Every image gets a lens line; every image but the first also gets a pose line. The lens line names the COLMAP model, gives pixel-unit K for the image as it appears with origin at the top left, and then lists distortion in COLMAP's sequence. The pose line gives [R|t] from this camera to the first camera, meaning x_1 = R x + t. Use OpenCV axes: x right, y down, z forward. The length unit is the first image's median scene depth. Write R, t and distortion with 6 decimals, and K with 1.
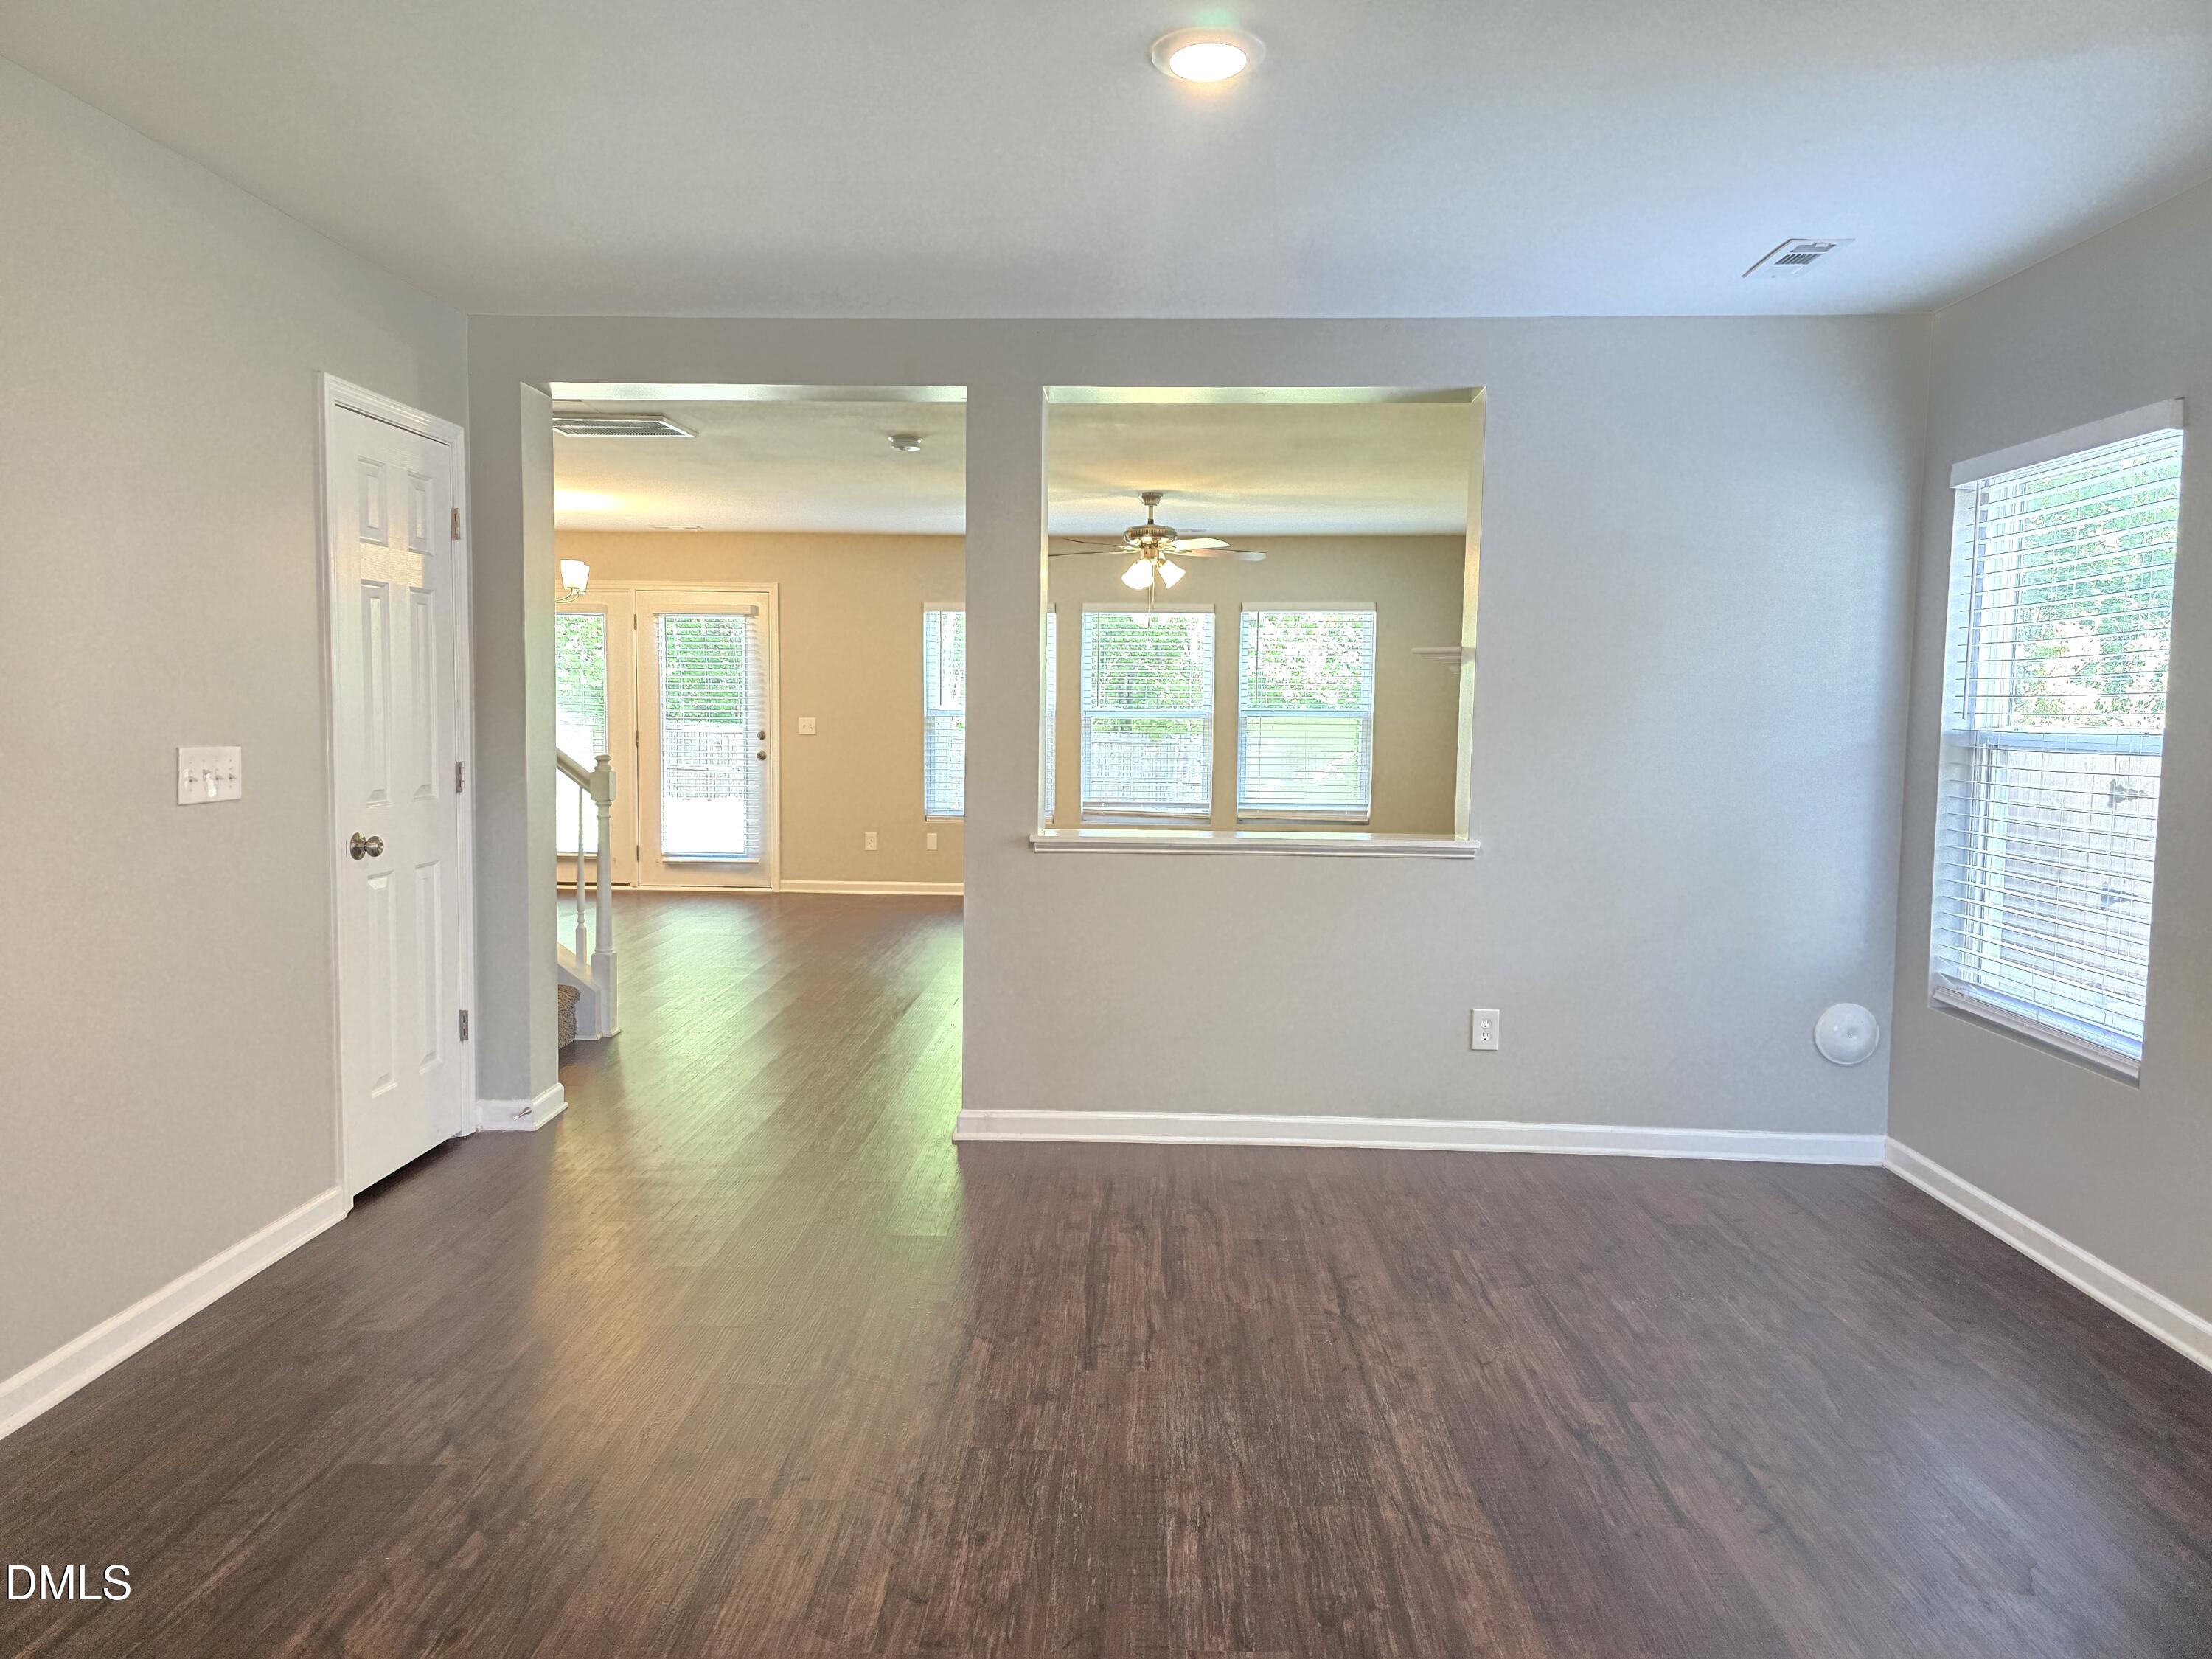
lens RADIAL K [[1497.4, 0, 1095.9], [0, 1497.4, 796.7], [0, 0, 1]] dist [0.102281, -0.108813]
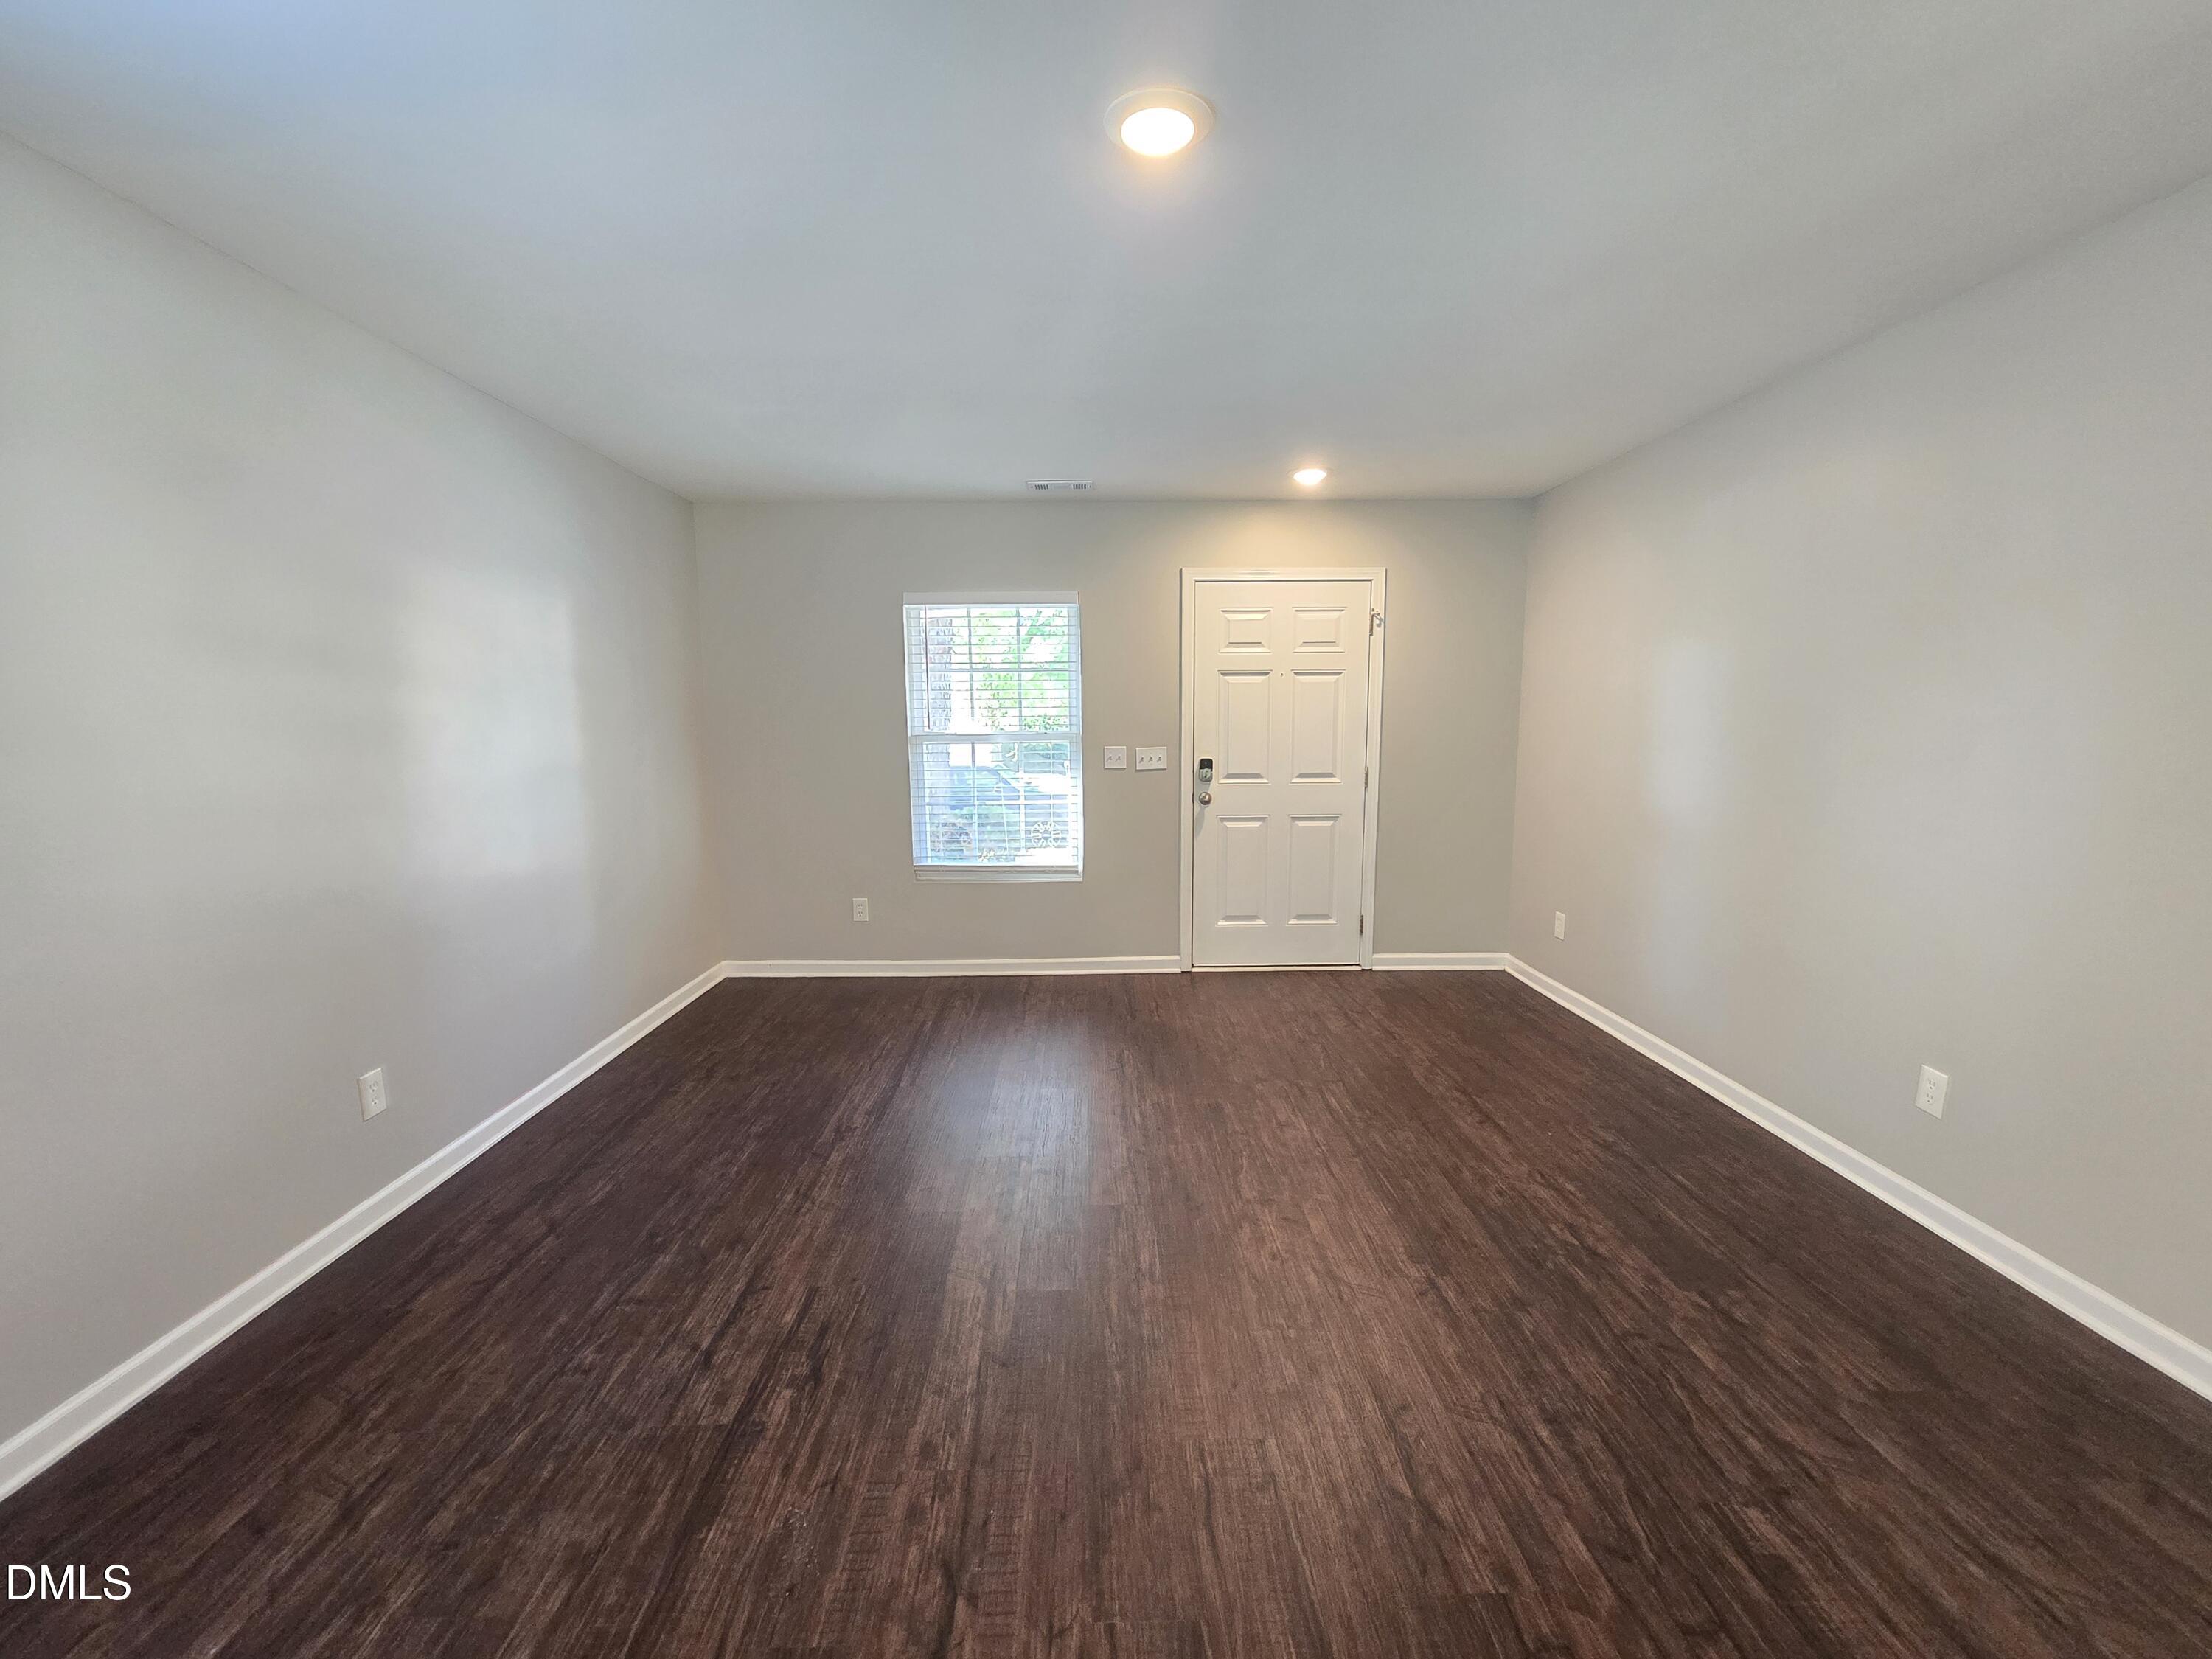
lens RADIAL K [[910.3, 0, 1100.0], [0, 910.3, 832.9], [0, 0, 1]] dist [-0.001235, 0.000149]
pose [[-0.998622, 0.000940, -0.052473, 0.108315], [-0.008671, 0.983146, 0.182618, -0.086528], [0.051760, 0.182821, -0.981783, 1.267309]]
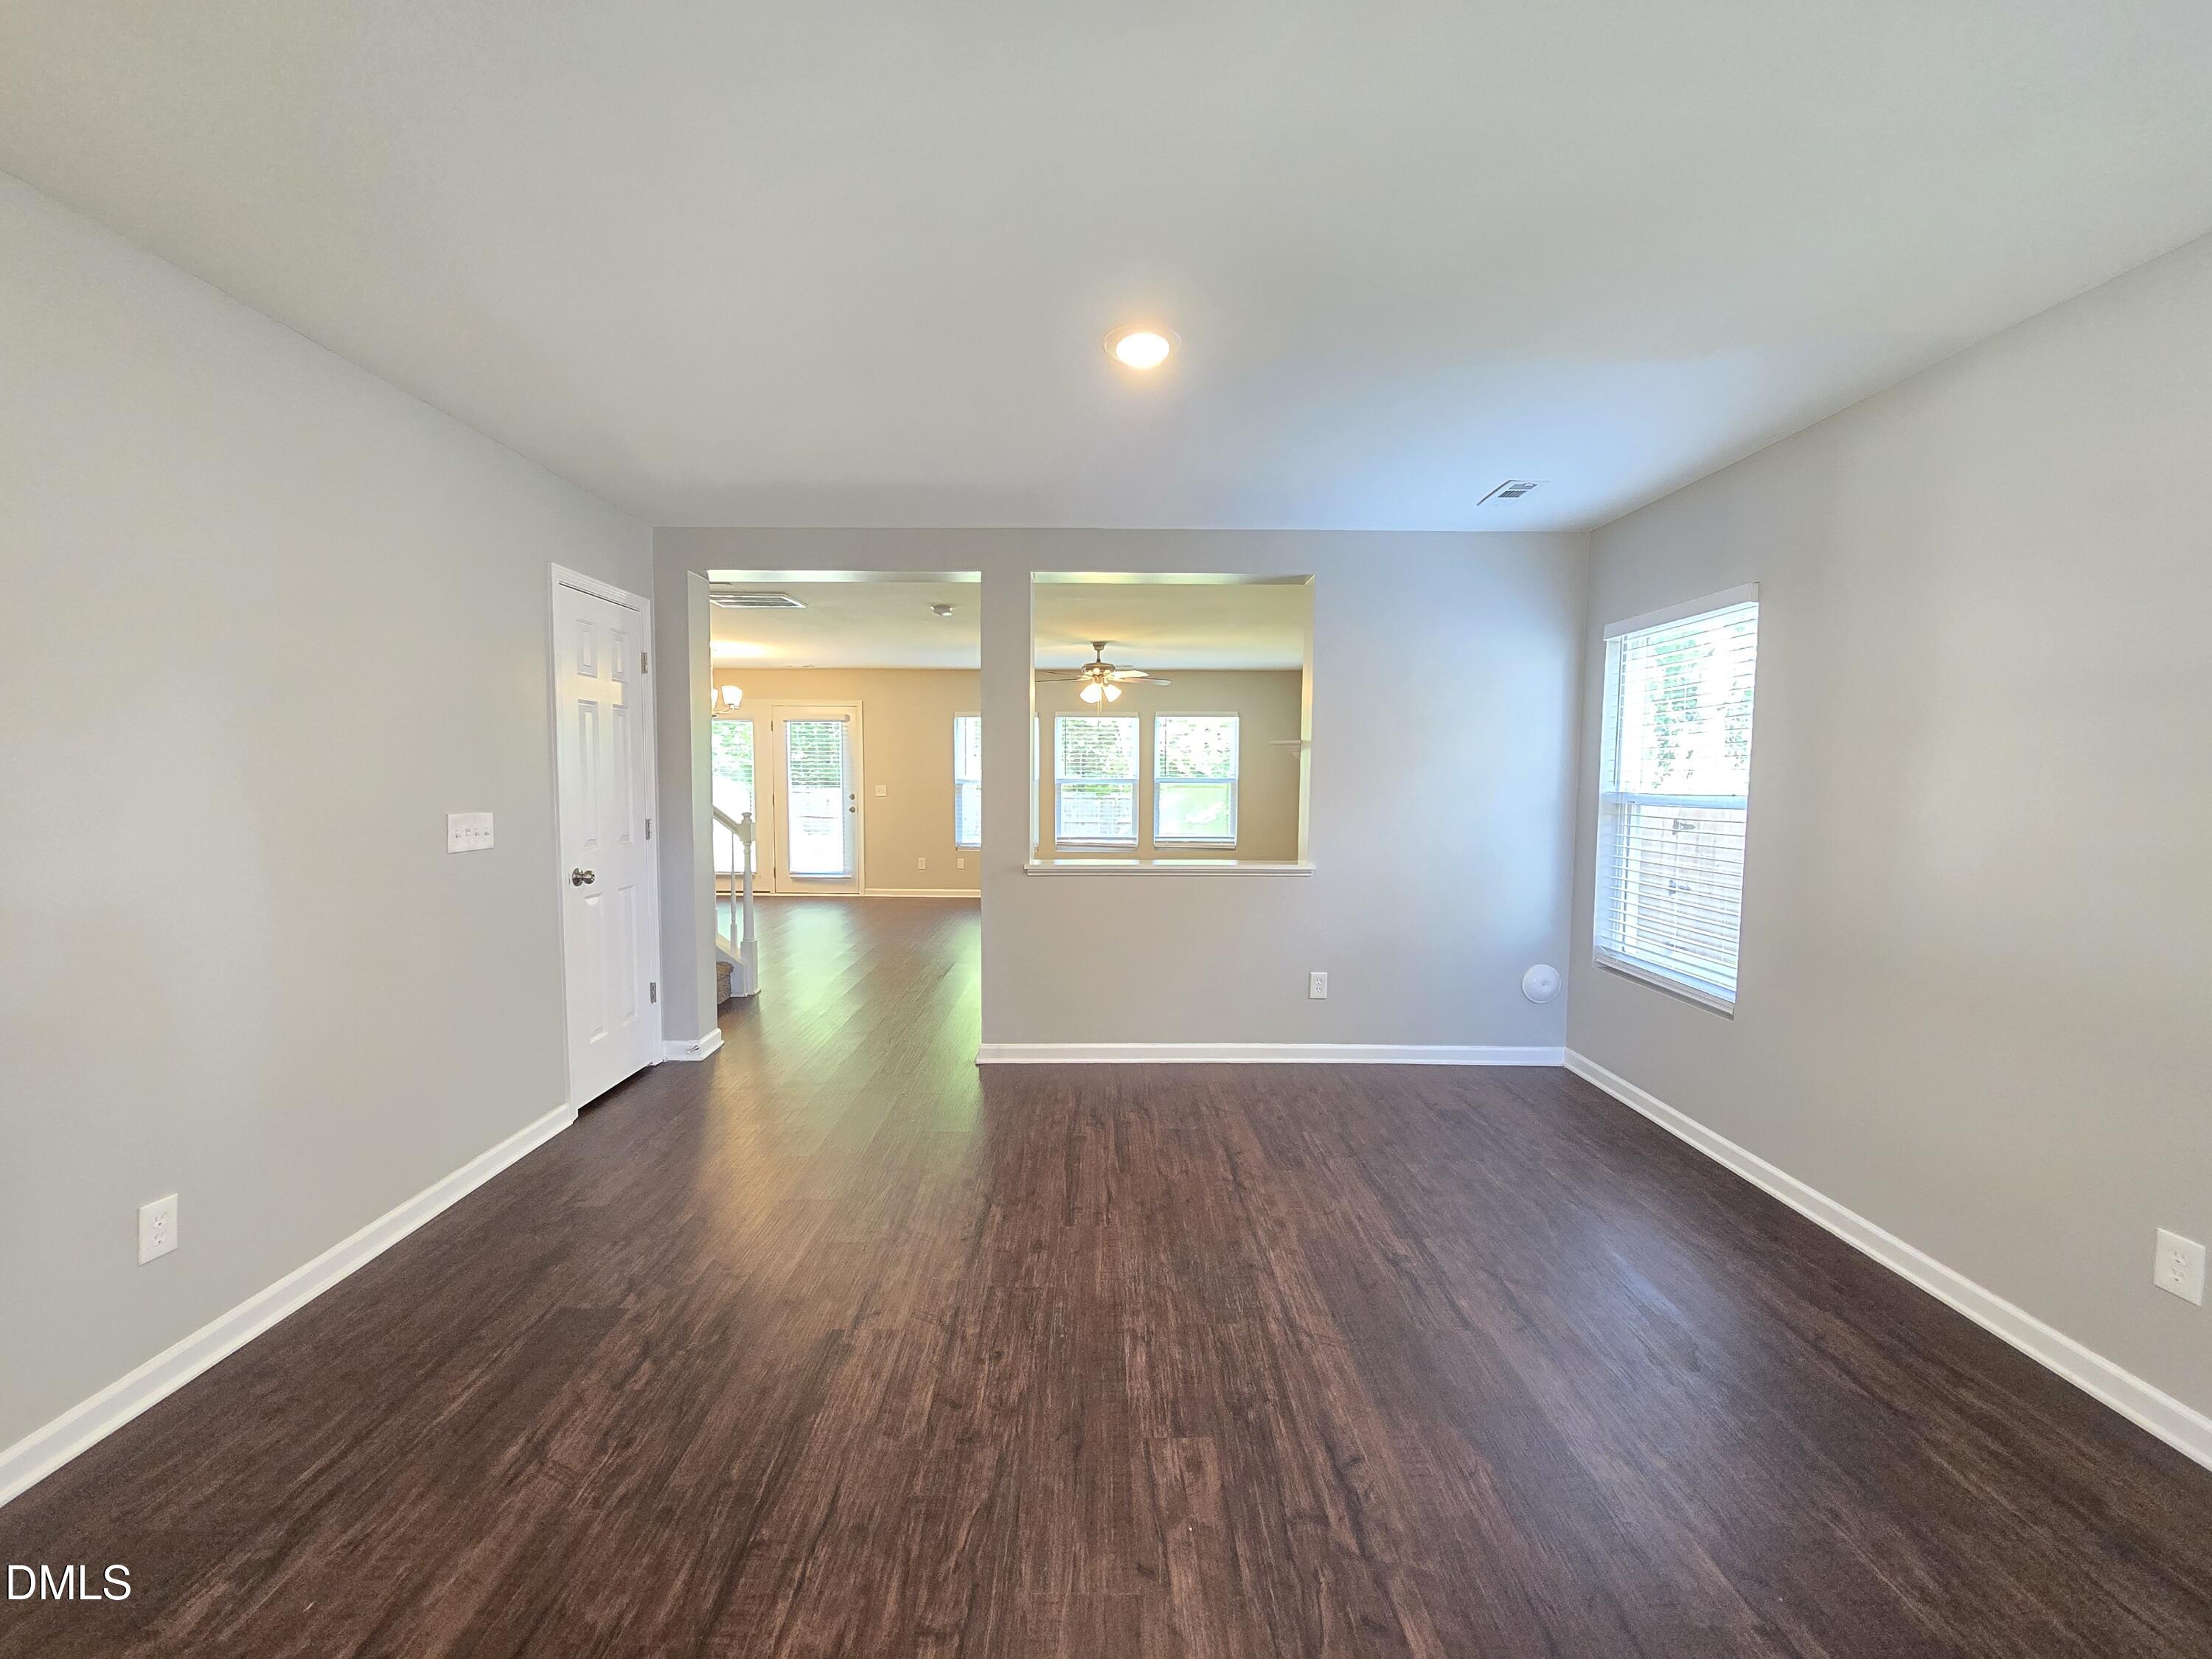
lens RADIAL K [[910.3, 0, 1100.0], [0, 910.3, 832.9], [0, 0, 1]] dist [-0.001235, 0.000149]
pose [[0.999107, -0.008329, 0.041423, -0.006746], [0.008159, 0.999958, 0.004264, -0.011444], [-0.041457, -0.003922, 0.999133, 0.087807]]
